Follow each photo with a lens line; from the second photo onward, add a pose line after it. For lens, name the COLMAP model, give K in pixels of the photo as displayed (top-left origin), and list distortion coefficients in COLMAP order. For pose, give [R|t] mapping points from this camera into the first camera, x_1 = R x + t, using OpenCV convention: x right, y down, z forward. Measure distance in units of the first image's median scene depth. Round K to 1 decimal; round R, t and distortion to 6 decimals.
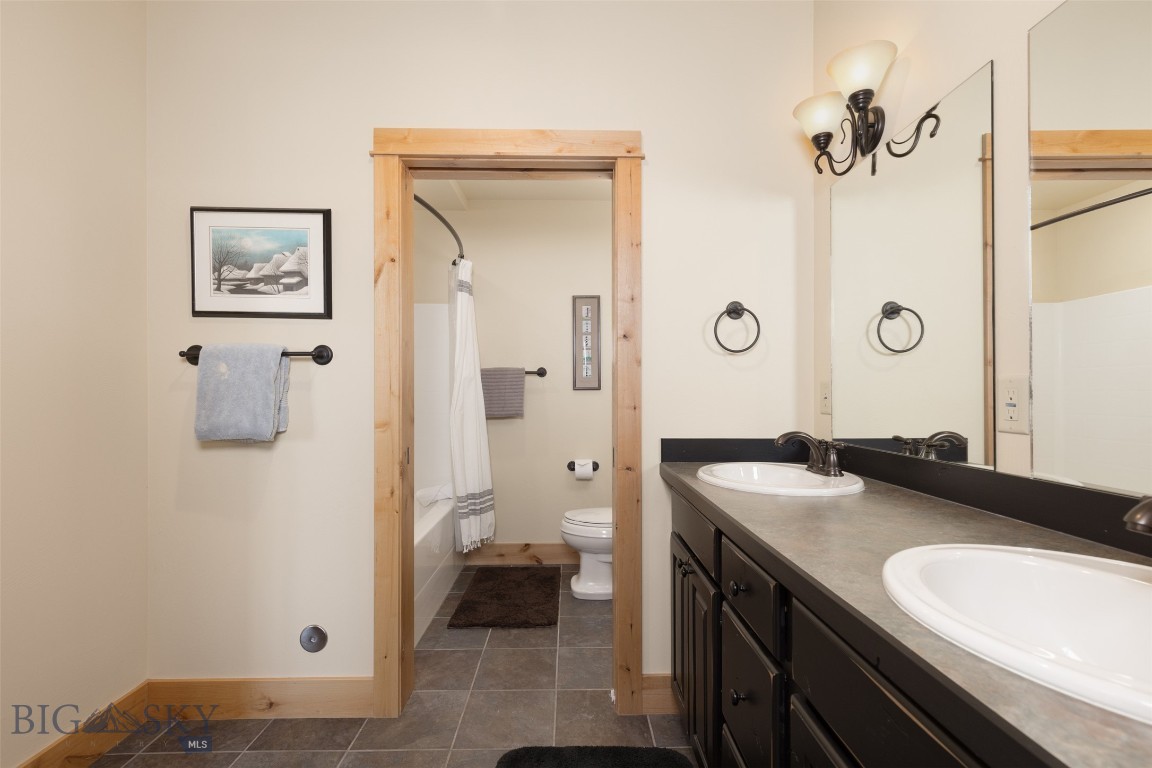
lens RADIAL K [[536.4, 0, 576.0], [0, 536.4, 384.0], [0, 0, 1]] dist [0.000385, 0.000696]
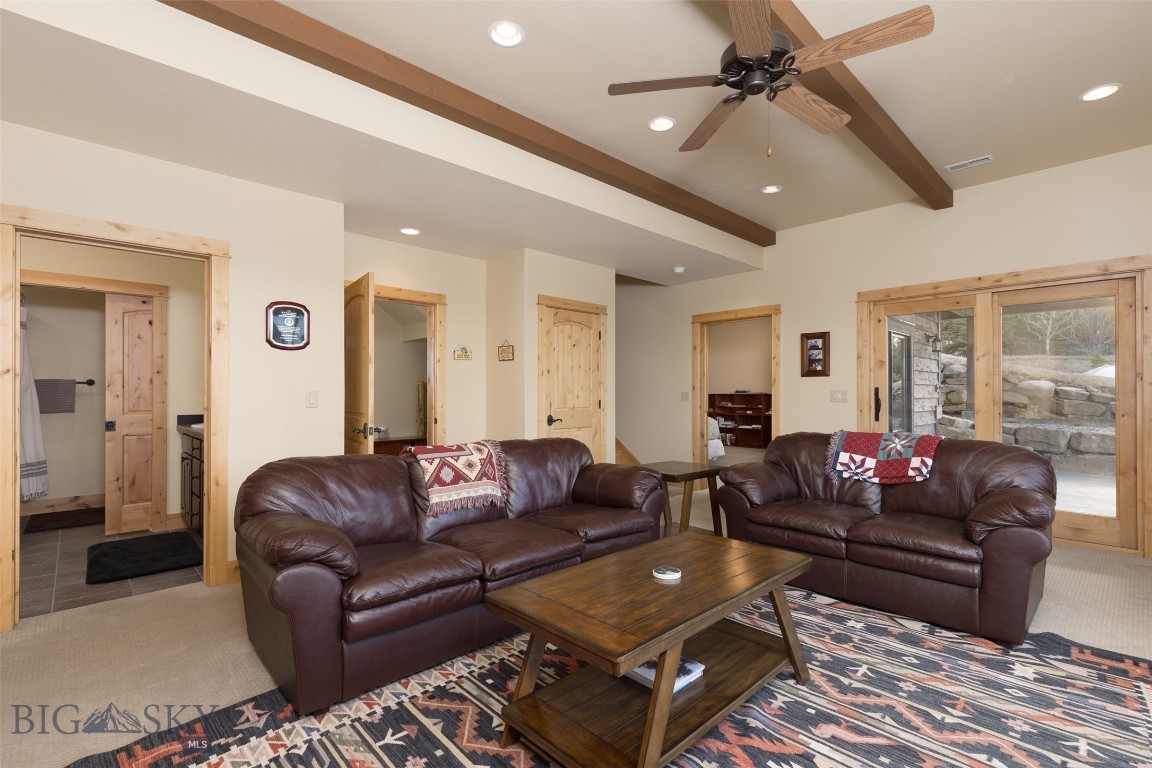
lens RADIAL K [[536.4, 0, 576.0], [0, 536.4, 384.0], [0, 0, 1]] dist [0.000385, 0.000696]
pose [[0.730552, 0.003905, 0.682845, -0.100822], [-0.005835, 0.999983, 0.000525, -0.026971], [-0.682832, -0.004368, 0.730563, -1.123428]]
